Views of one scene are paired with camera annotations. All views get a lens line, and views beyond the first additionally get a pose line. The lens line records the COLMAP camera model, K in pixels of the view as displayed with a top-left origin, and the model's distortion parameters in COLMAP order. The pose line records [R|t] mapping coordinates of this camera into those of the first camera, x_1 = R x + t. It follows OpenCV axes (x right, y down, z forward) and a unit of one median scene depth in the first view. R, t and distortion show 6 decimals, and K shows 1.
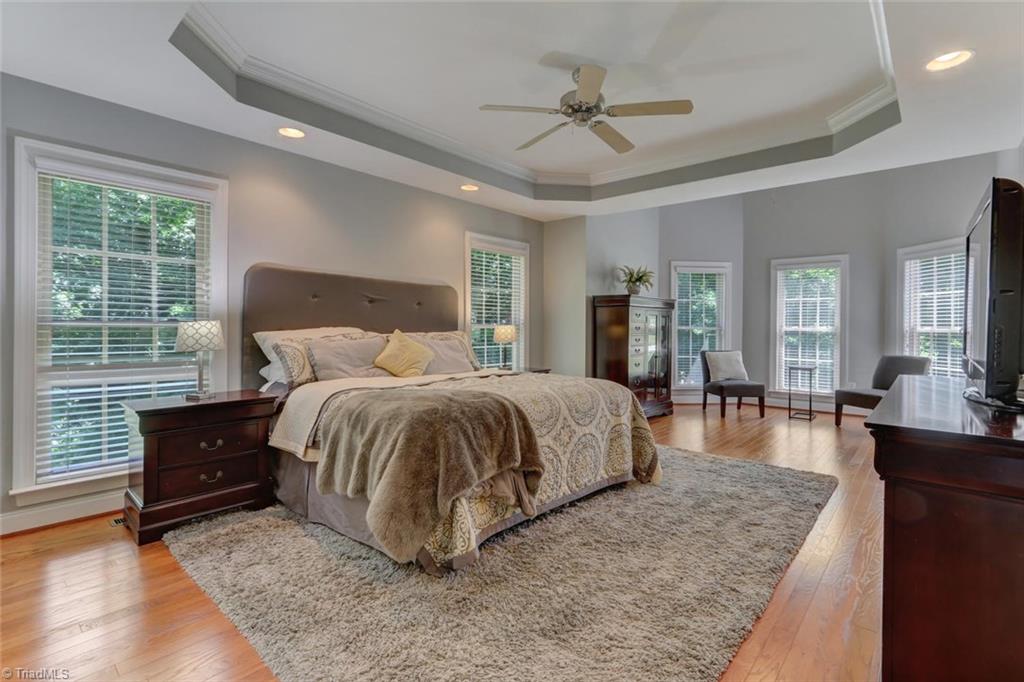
lens RADIAL K [[487.5, 0, 510.7], [0, 487.5, 332.7], [0, 0, 1]] dist [-0.005038, 0.004723]
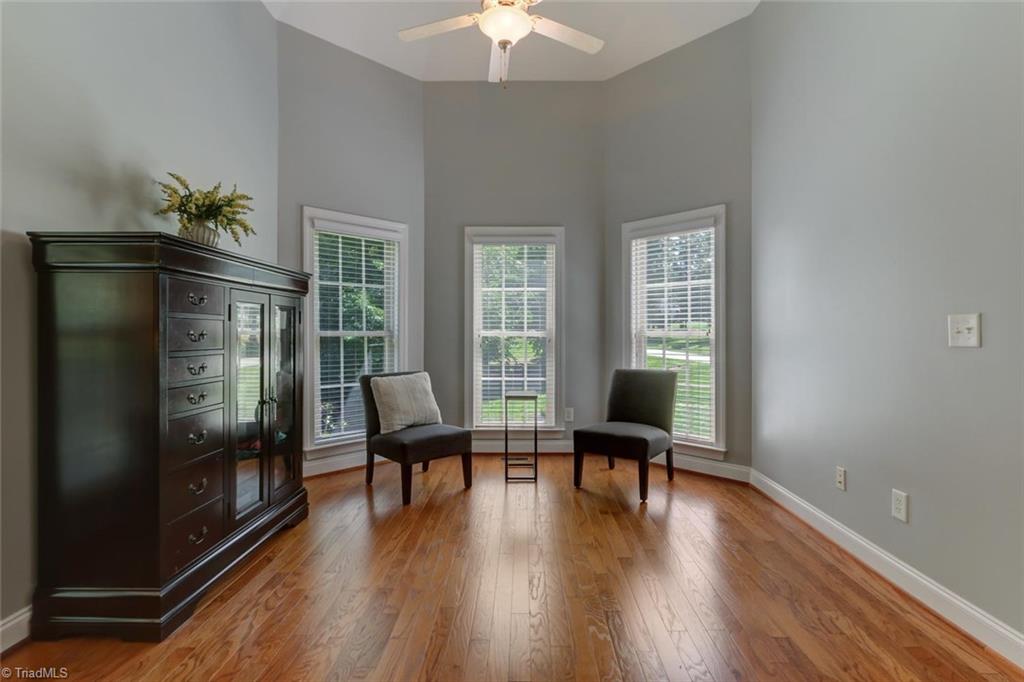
lens RADIAL K [[487.5, 0, 511.9], [0, 487.5, 335.3], [0, 0, 1]] dist [-0.005038, 0.004723]
pose [[0.769620, -0.010650, 0.638414, 0.178636], [0.012041, 0.999925, 0.002165, -0.006627], [-0.638389, 0.006021, 0.769690, 0.488796]]
